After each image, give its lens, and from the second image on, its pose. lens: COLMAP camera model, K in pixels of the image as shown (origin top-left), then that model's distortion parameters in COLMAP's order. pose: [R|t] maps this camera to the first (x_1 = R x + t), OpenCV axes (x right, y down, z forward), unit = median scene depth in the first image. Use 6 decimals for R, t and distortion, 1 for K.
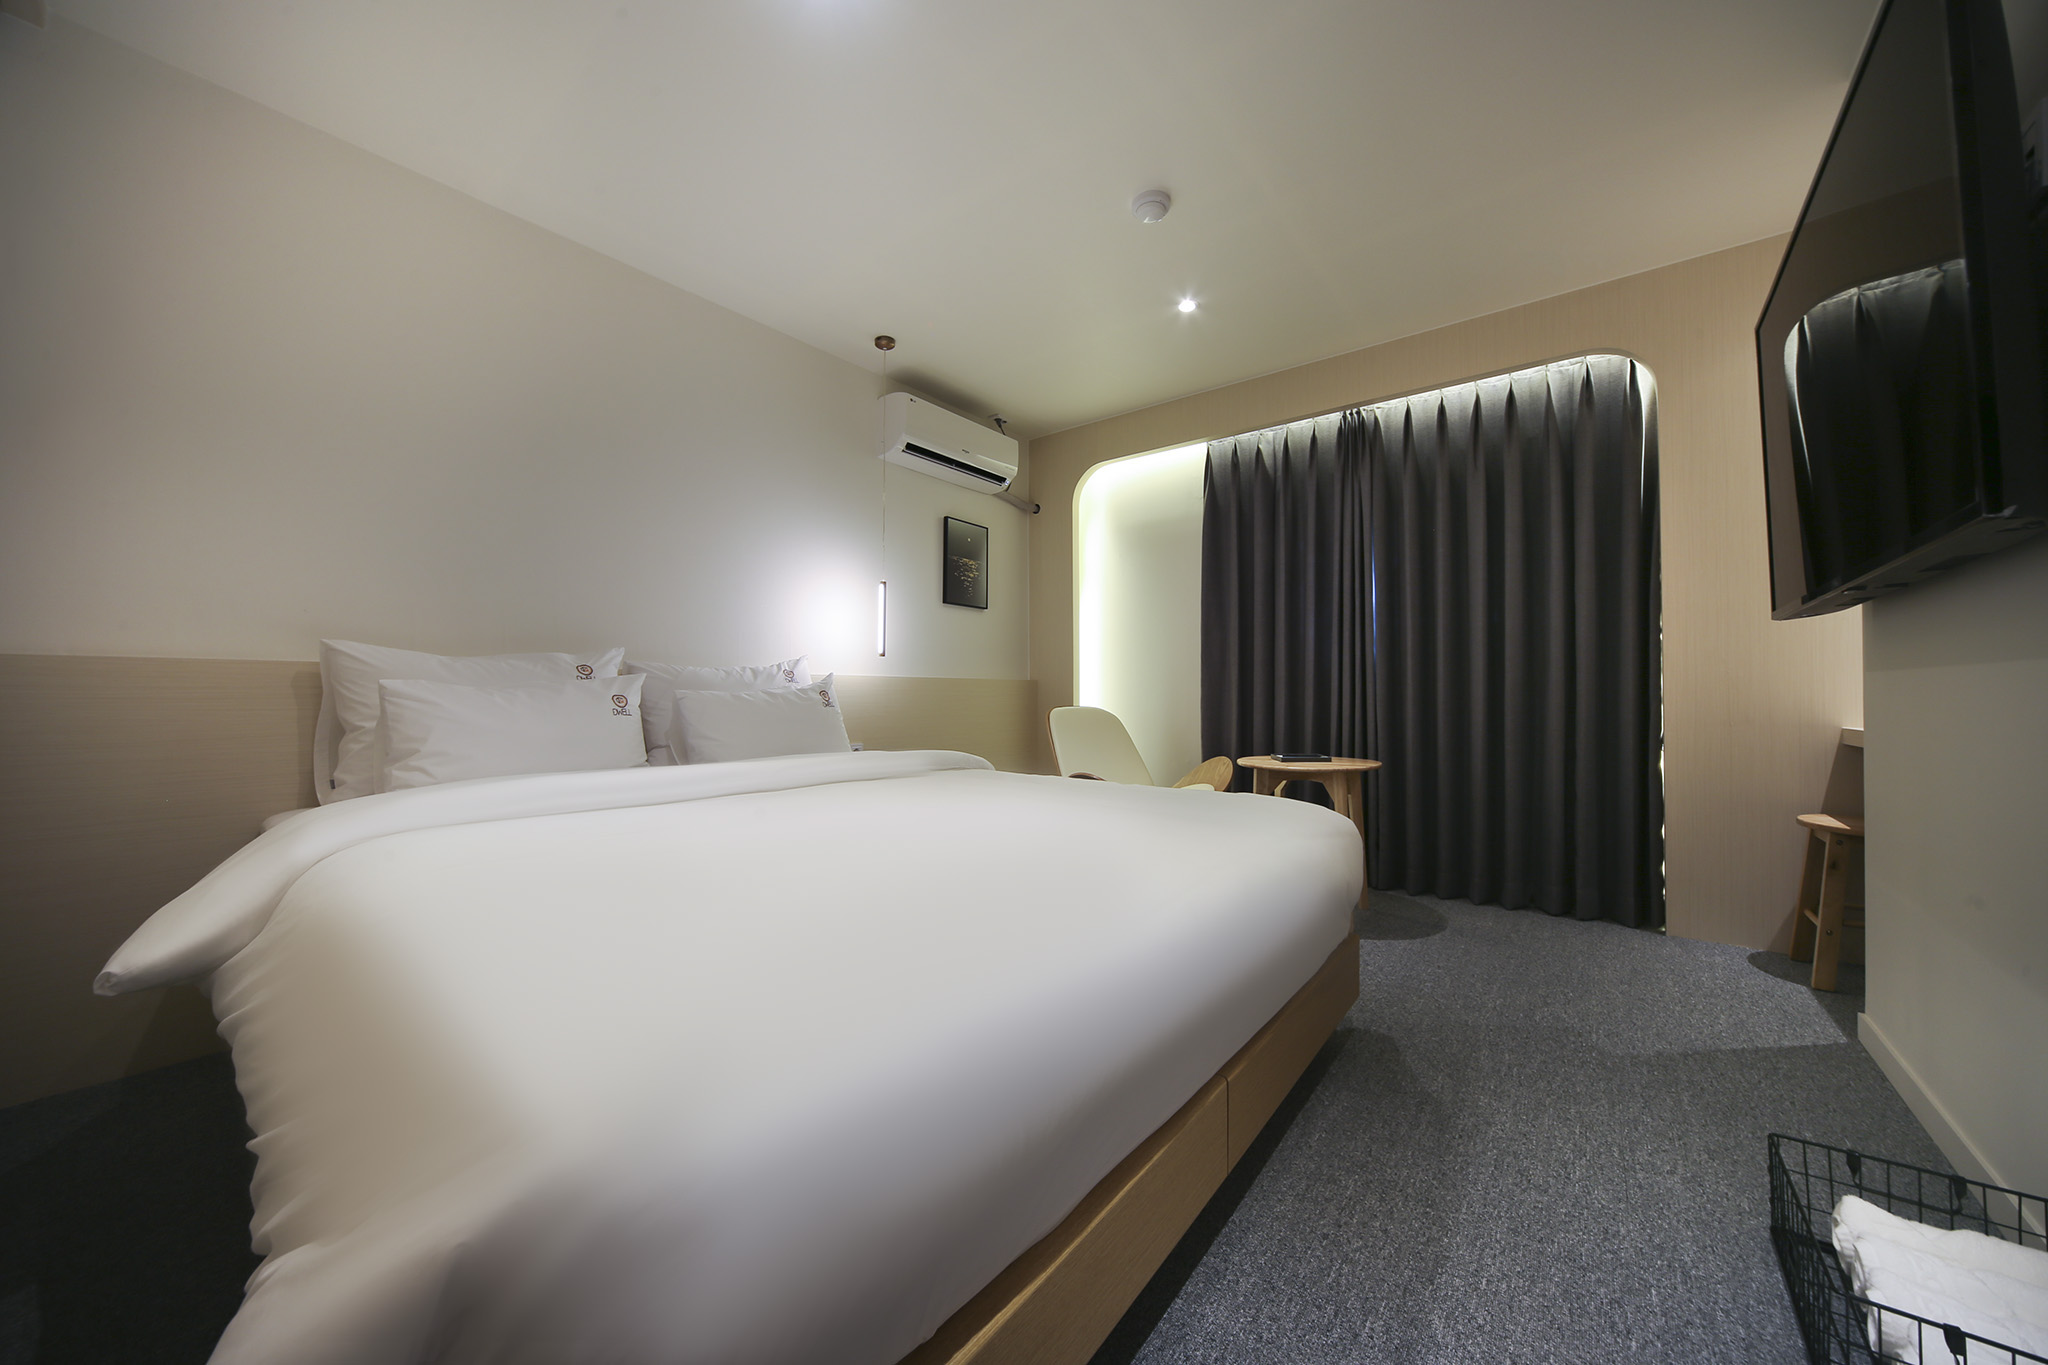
lens RADIAL K [[710.9, 0, 1030.9], [0, 710.9, 686.6], [0, 0, 1]] dist [-0.011955, 0.000103]
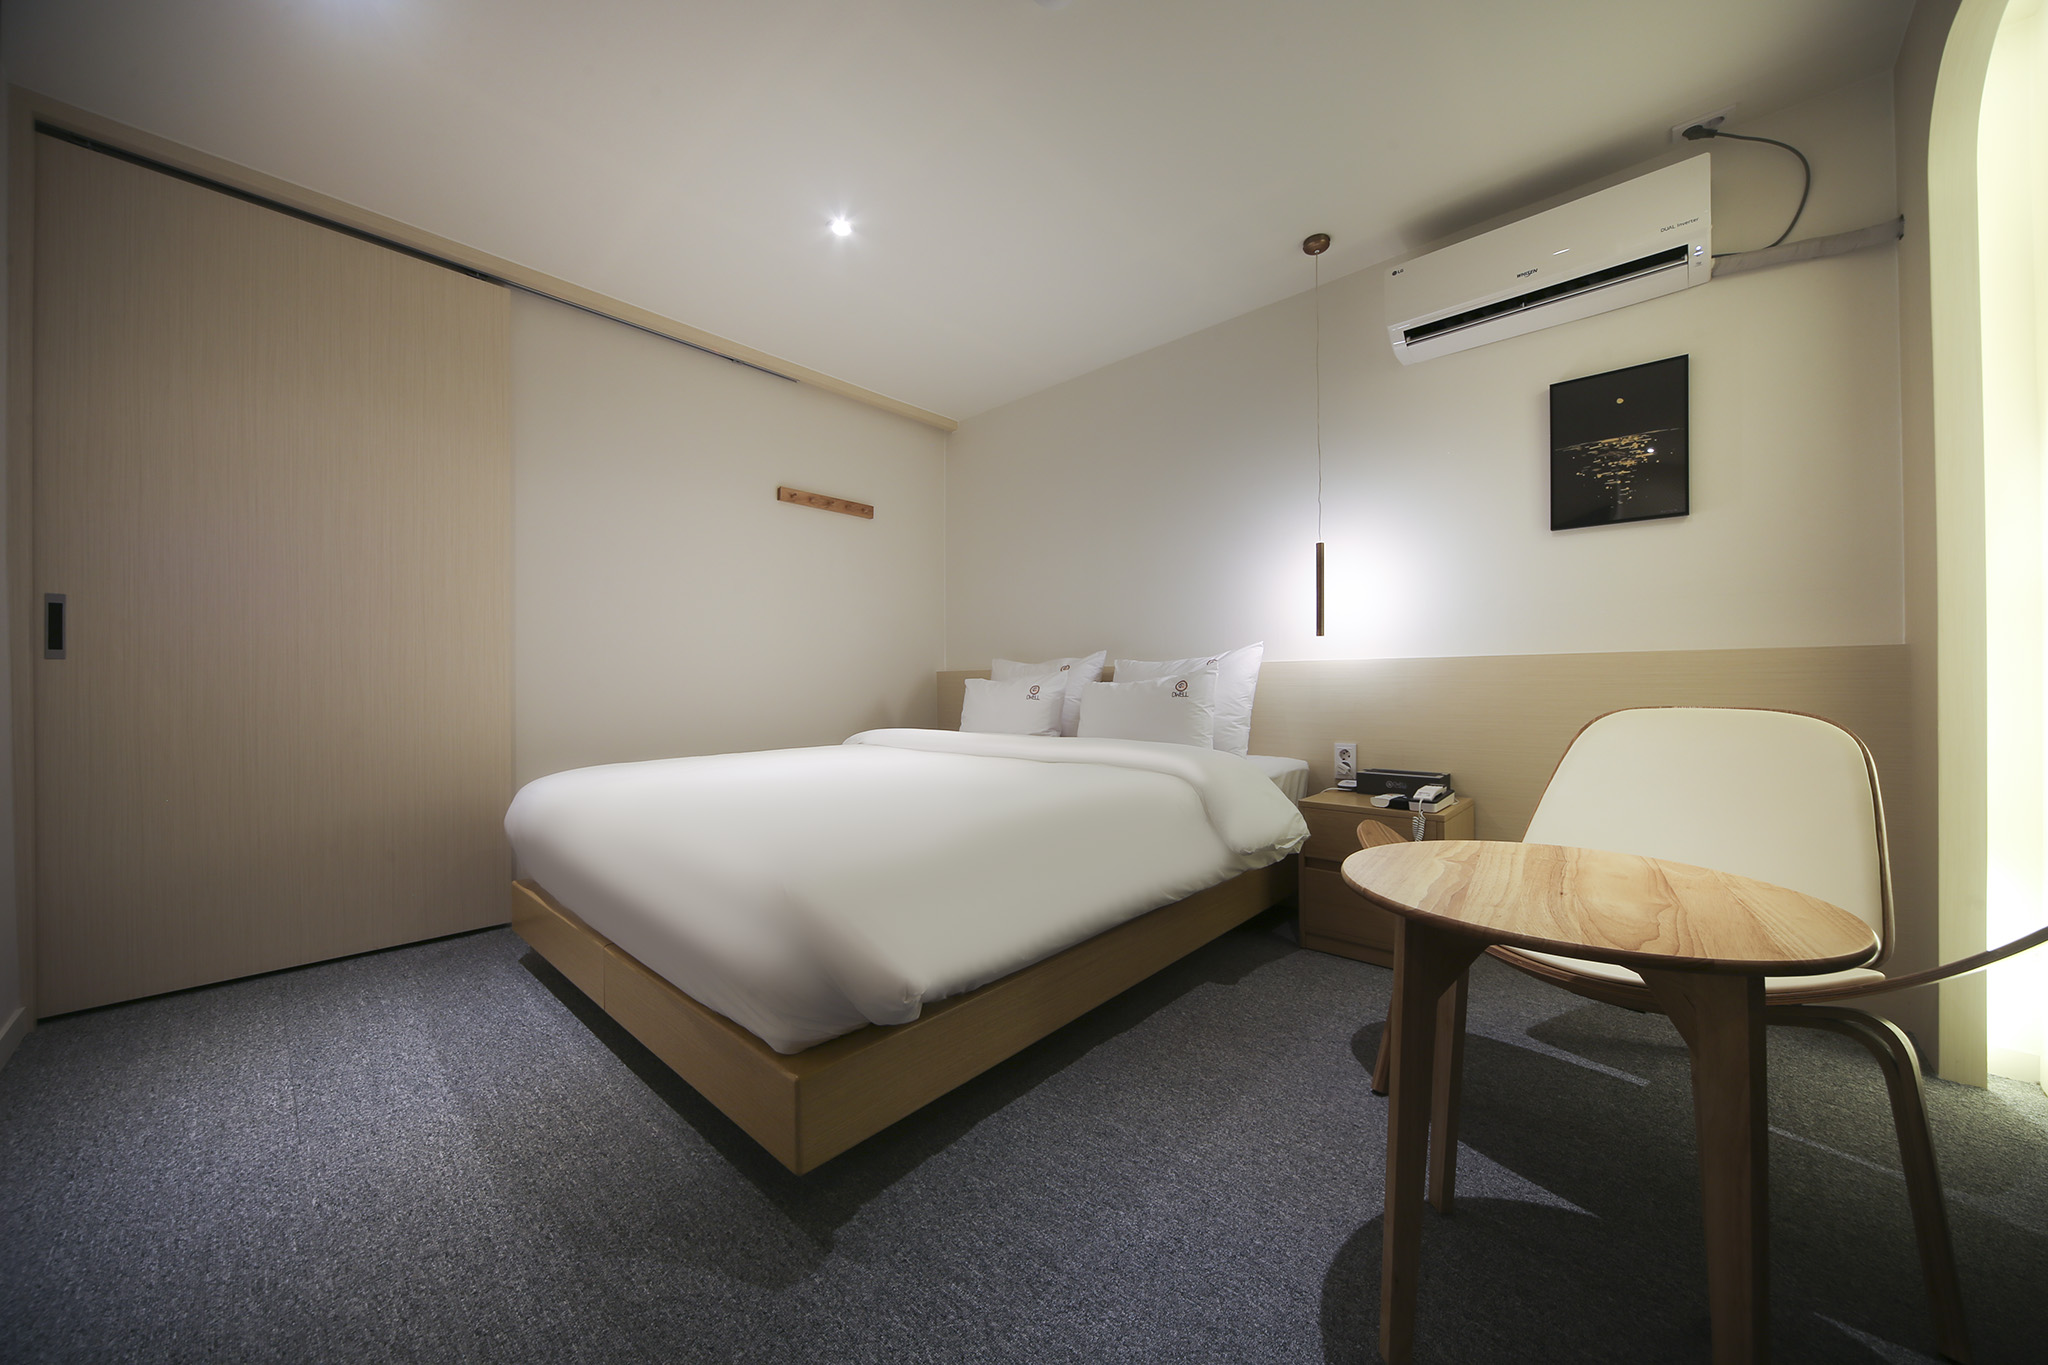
lens RADIAL K [[710.9, 0, 1030.9], [0, 710.9, 686.6], [0, 0, 1]] dist [-0.011955, 0.000103]
pose [[-0.065923, 0.002030, -0.997823, 0.612804], [0.018460, 0.999829, 0.000815, 0.007834], [0.997654, -0.018366, -0.065949, 0.720962]]
